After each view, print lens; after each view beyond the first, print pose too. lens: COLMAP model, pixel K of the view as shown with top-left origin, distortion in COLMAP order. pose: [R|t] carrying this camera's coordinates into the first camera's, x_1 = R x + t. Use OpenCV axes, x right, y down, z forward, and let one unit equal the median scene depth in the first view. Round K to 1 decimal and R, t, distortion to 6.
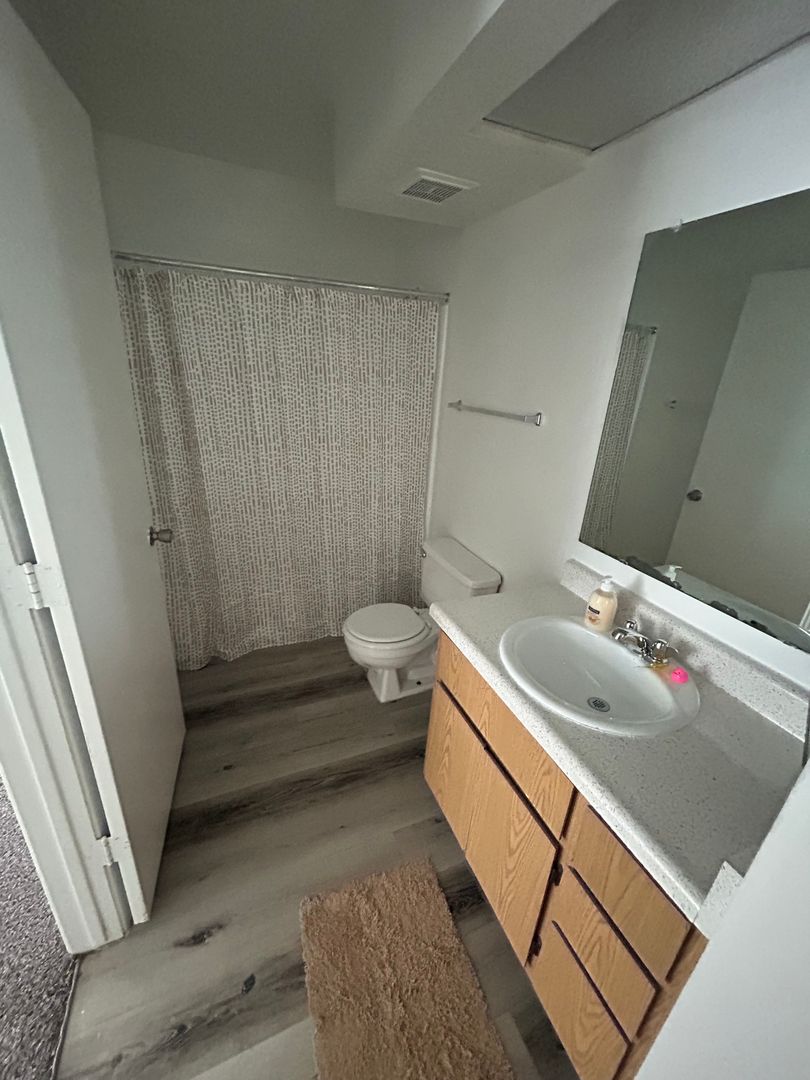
lens RADIAL K [[437.5, 0, 405.3], [0, 437.5, 538.2], [0, 0, 1]] dist [0.001557, 0.000422]
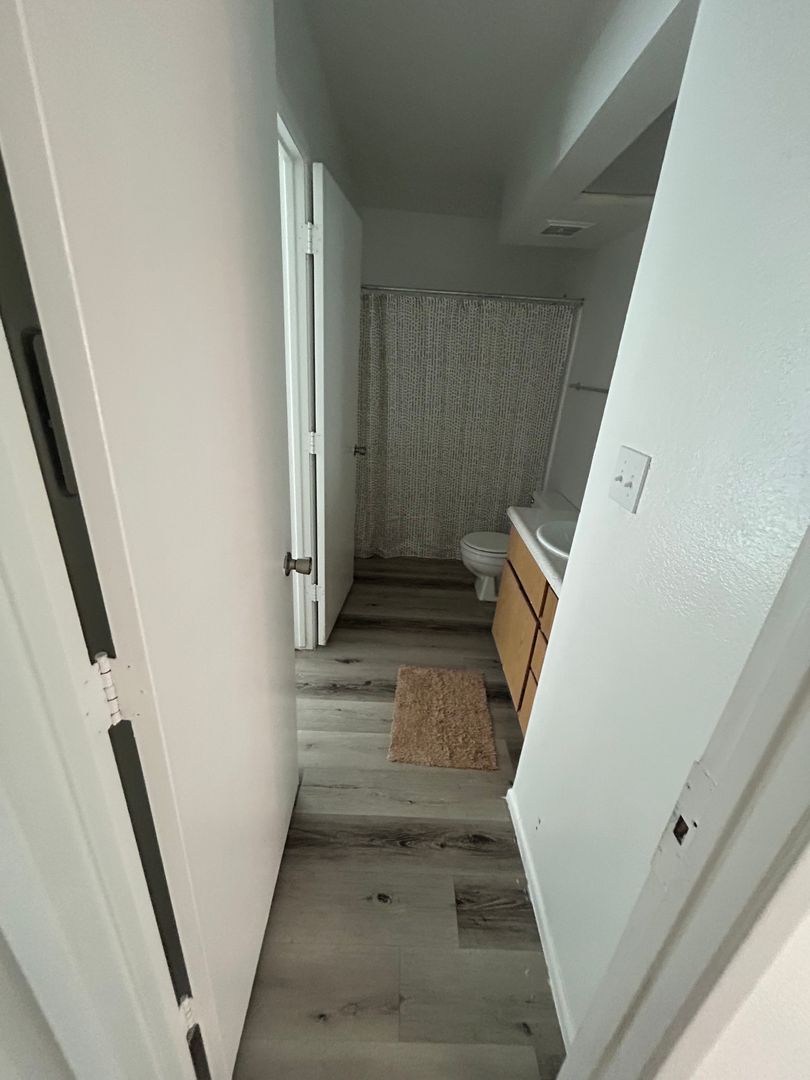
lens RADIAL K [[437.5, 0, 405.3], [0, 437.5, 538.2], [0, 0, 1]] dist [0.001557, 0.000422]
pose [[0.919244, 0.154199, -0.362233, 0.214083], [-0.153791, 0.987643, 0.030152, 0.193657], [0.362406, 0.027991, 0.931600, -0.401083]]
